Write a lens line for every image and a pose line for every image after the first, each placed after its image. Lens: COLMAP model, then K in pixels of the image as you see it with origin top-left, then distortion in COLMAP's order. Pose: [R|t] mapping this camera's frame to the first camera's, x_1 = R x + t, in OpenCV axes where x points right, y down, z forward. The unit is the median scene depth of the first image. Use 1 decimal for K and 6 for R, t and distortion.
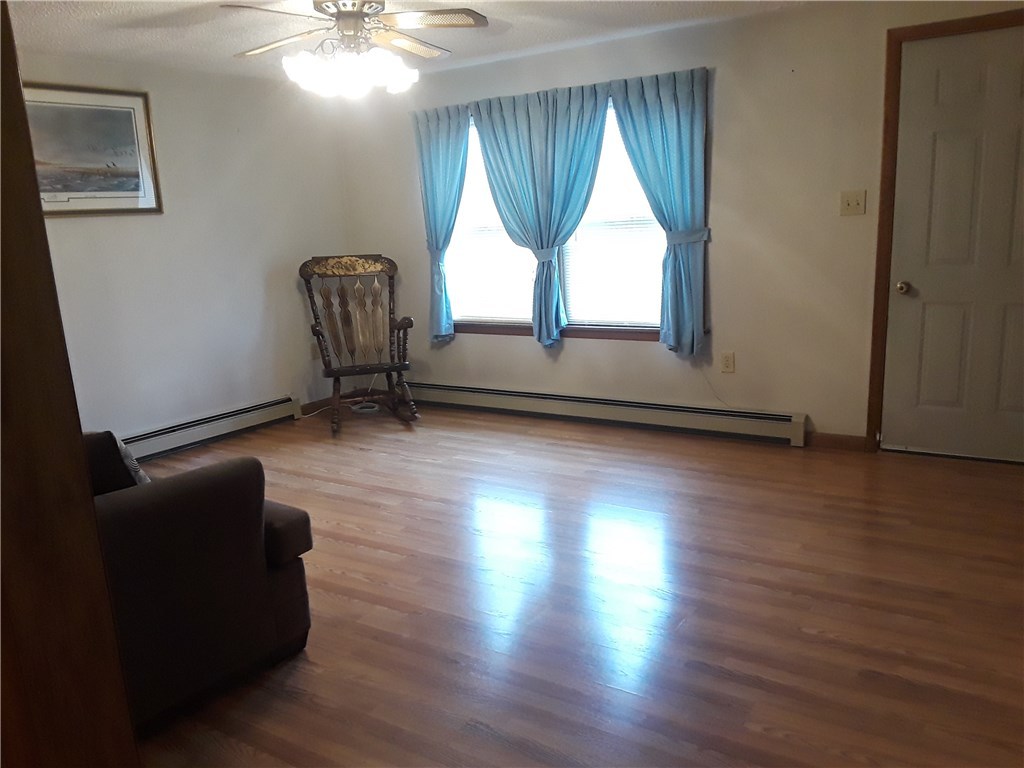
lens RADIAL K [[844.1, 0, 517.9], [0, 844.1, 416.2], [0, 0, 1]] dist [0.169909, -0.236079]
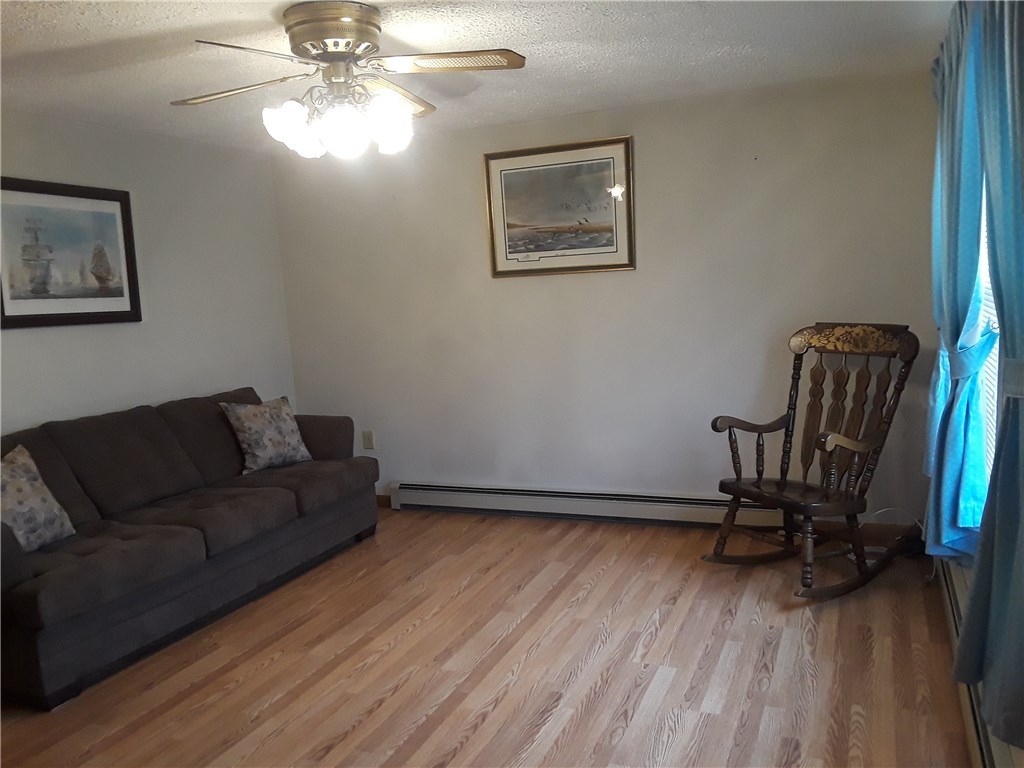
lens RADIAL K [[844.1, 0, 517.9], [0, 844.1, 416.2], [0, 0, 1]] dist [0.169909, -0.236079]
pose [[0.194137, 0.196540, -0.961084, 0.475078], [-0.184602, 0.969540, 0.160980, -0.212030], [0.963448, 0.146166, 0.224505, 0.728252]]
